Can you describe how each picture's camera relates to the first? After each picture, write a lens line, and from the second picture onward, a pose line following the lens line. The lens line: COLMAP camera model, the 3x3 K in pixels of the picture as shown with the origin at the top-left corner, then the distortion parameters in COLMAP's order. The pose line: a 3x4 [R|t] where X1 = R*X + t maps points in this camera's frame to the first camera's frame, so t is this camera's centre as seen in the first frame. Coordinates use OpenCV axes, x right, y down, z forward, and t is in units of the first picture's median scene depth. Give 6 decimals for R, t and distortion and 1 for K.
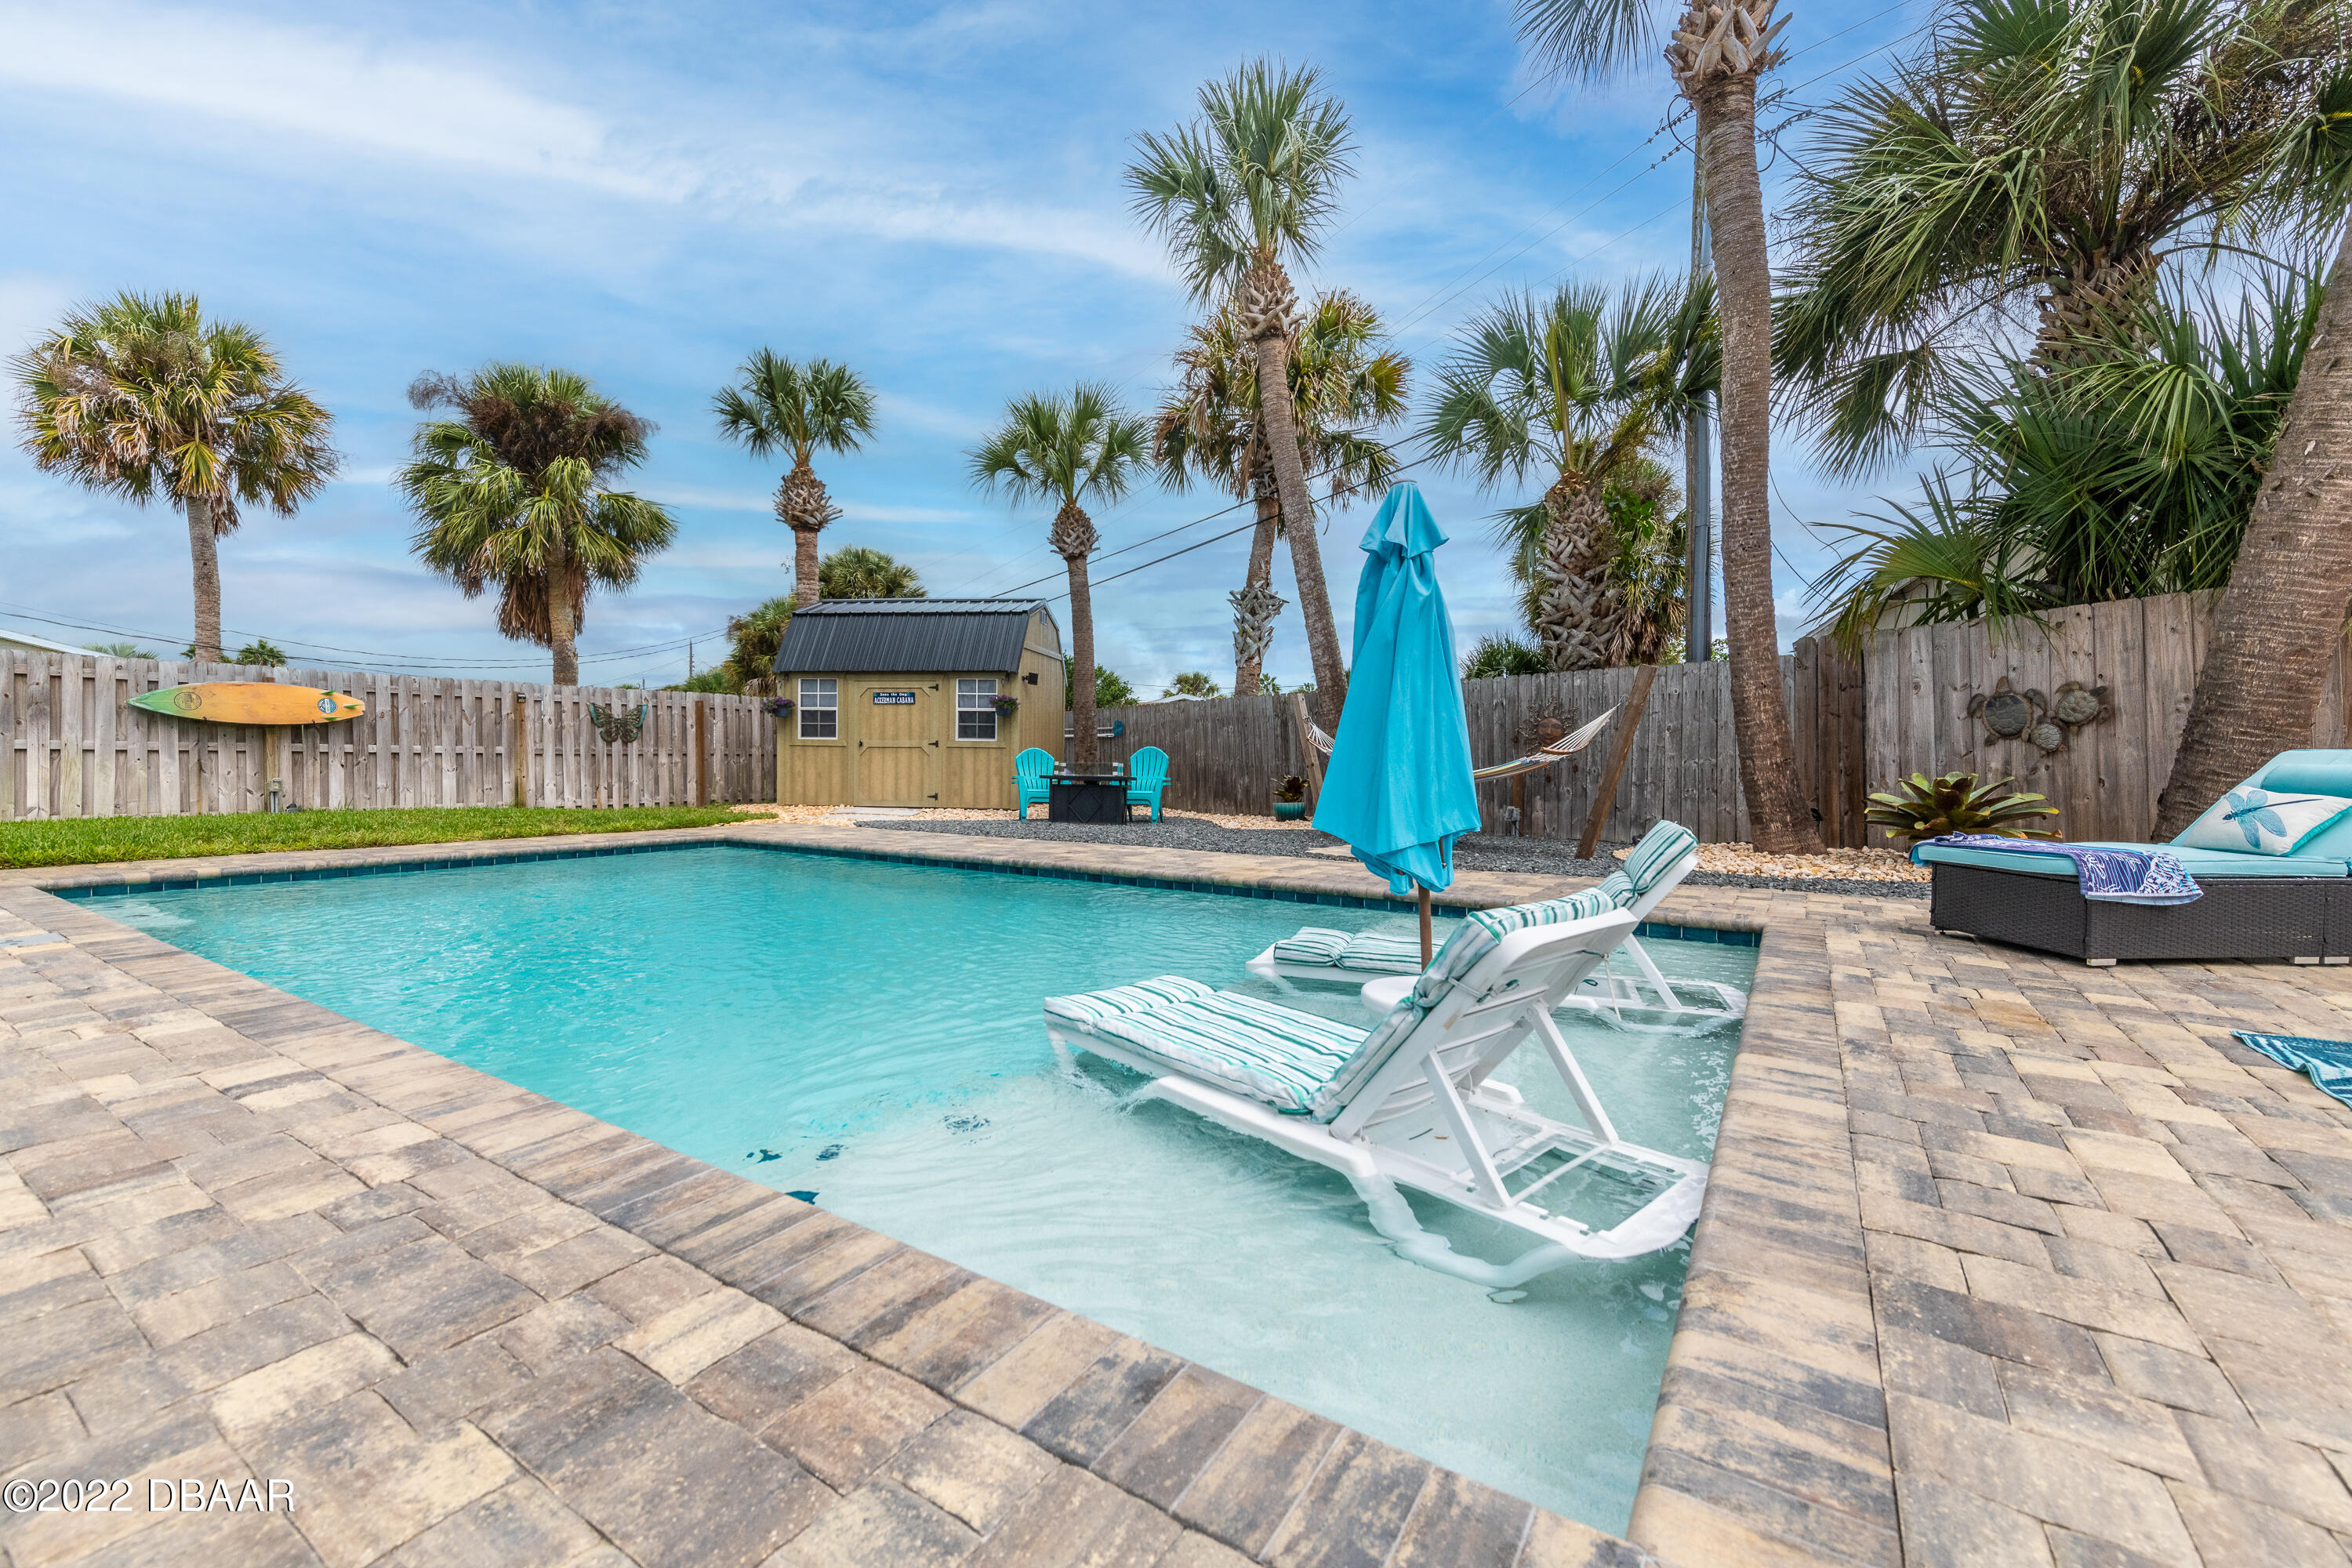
lens RADIAL K [[938.0, 0, 1210.7], [0, 938.0, 771.2], [0, 0, 1]] dist [0.016015, -0.004429]
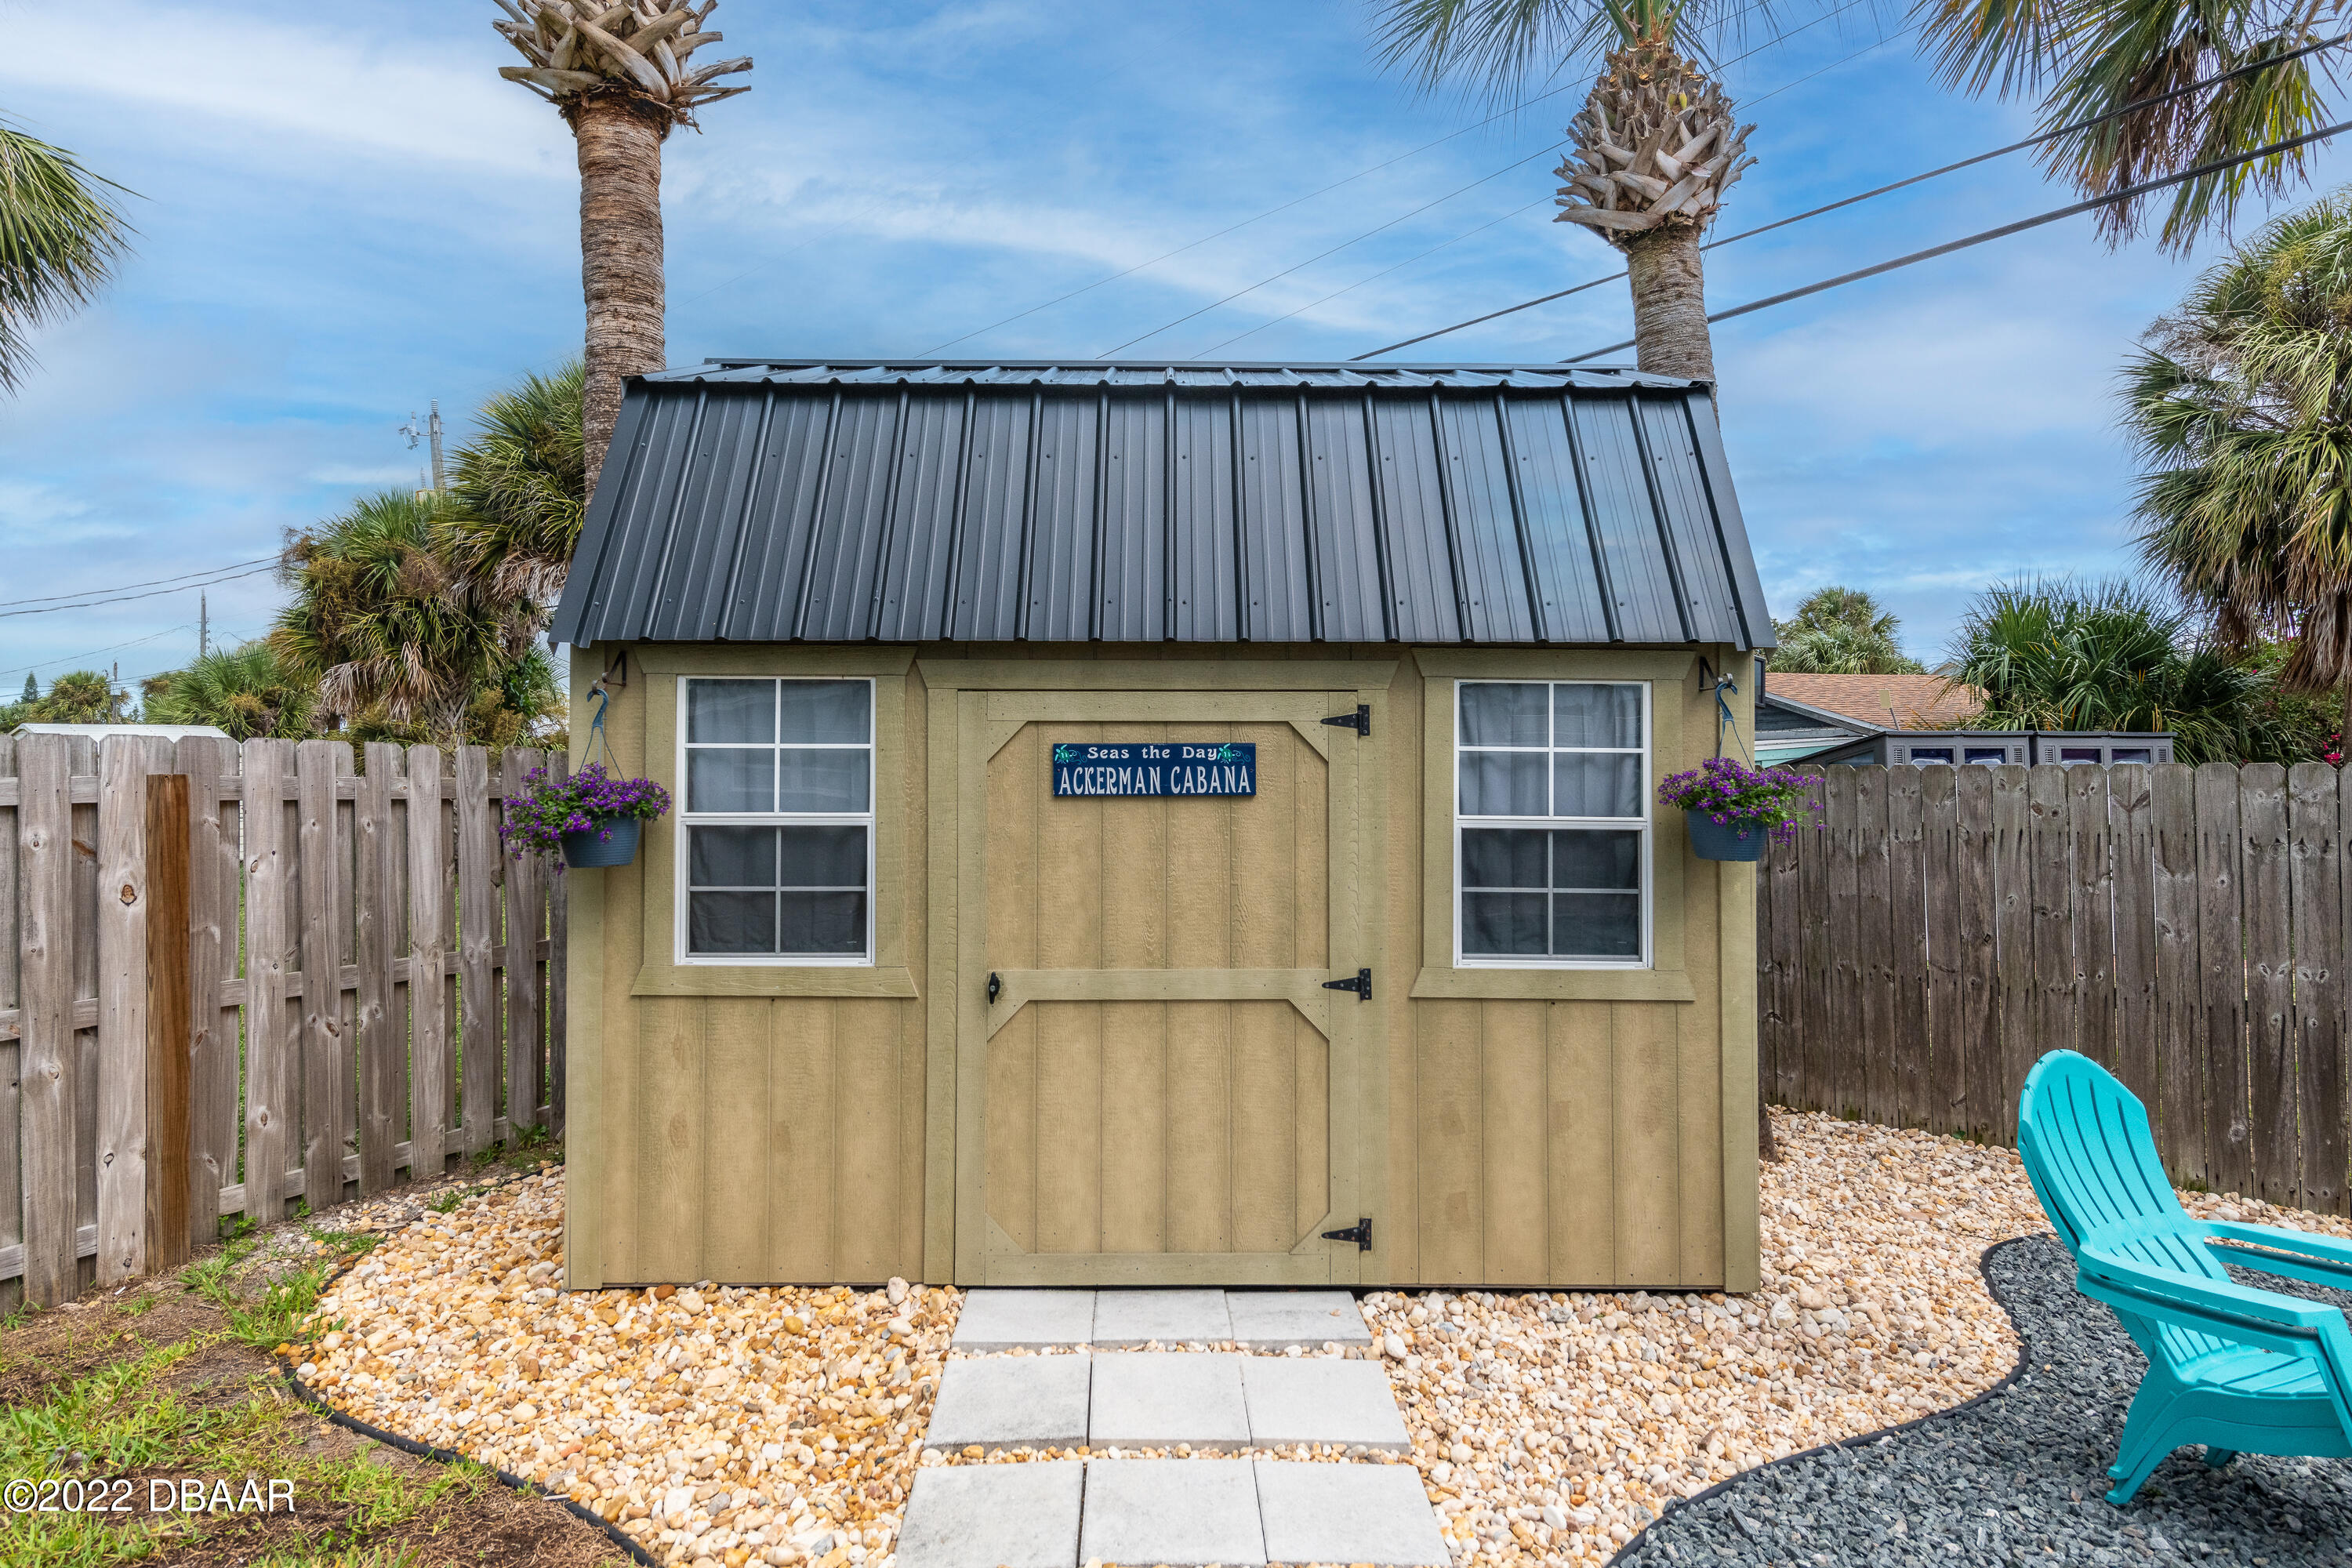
lens RADIAL K [[1297.7, 0, 1175.0], [0, 1297.7, 763.7], [0, 0, 1]] dist [0.006350, 0.001218]
pose [[0.991211, -0.006160, 0.132147, -0.407039], [0.008856, 0.999764, -0.019823, -0.080377], [-0.131993, 0.020819, 0.991032, 0.776666]]
